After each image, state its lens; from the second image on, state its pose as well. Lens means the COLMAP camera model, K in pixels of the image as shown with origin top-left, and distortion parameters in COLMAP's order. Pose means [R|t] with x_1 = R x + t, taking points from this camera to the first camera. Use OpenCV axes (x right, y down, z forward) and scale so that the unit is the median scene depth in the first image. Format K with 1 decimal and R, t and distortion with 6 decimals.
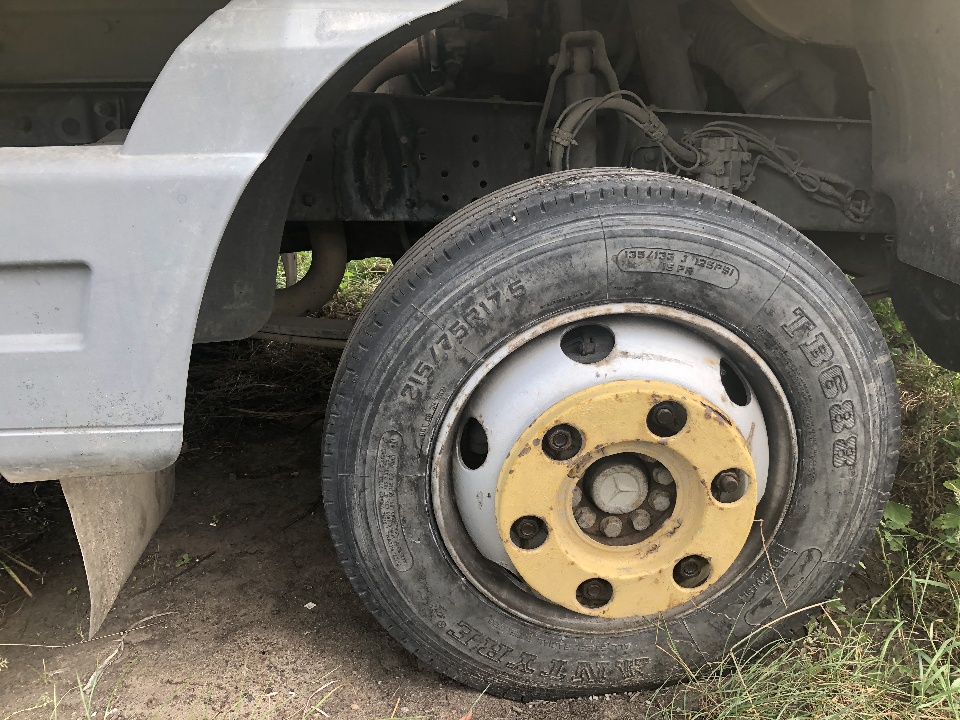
lens RADIAL K [[784.2, 0, 480.0], [0, 784.2, 360.0], [0, 0, 1]] dist [0.050700, -0.005224]
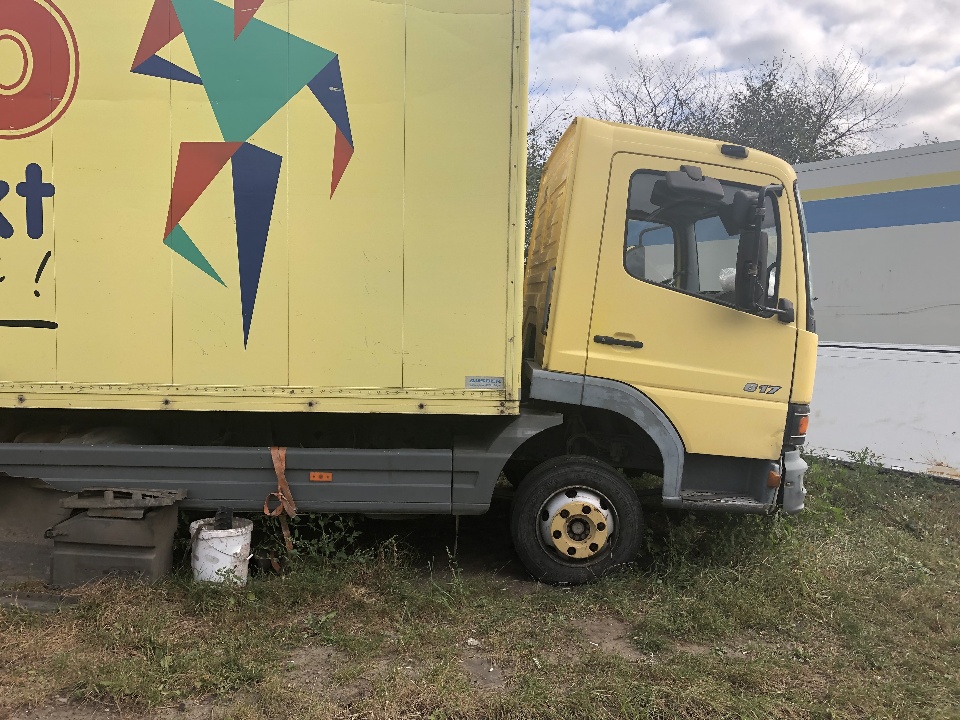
lens RADIAL K [[784.2, 0, 480.0], [0, 784.2, 360.0], [0, 0, 1]] dist [0.050700, -0.005224]
pose [[0.997790, 0.040613, -0.052589, -0.184185], [-0.053665, 0.959258, -0.277389, 0.527528], [0.039181, 0.279598, 0.959317, -3.638266]]
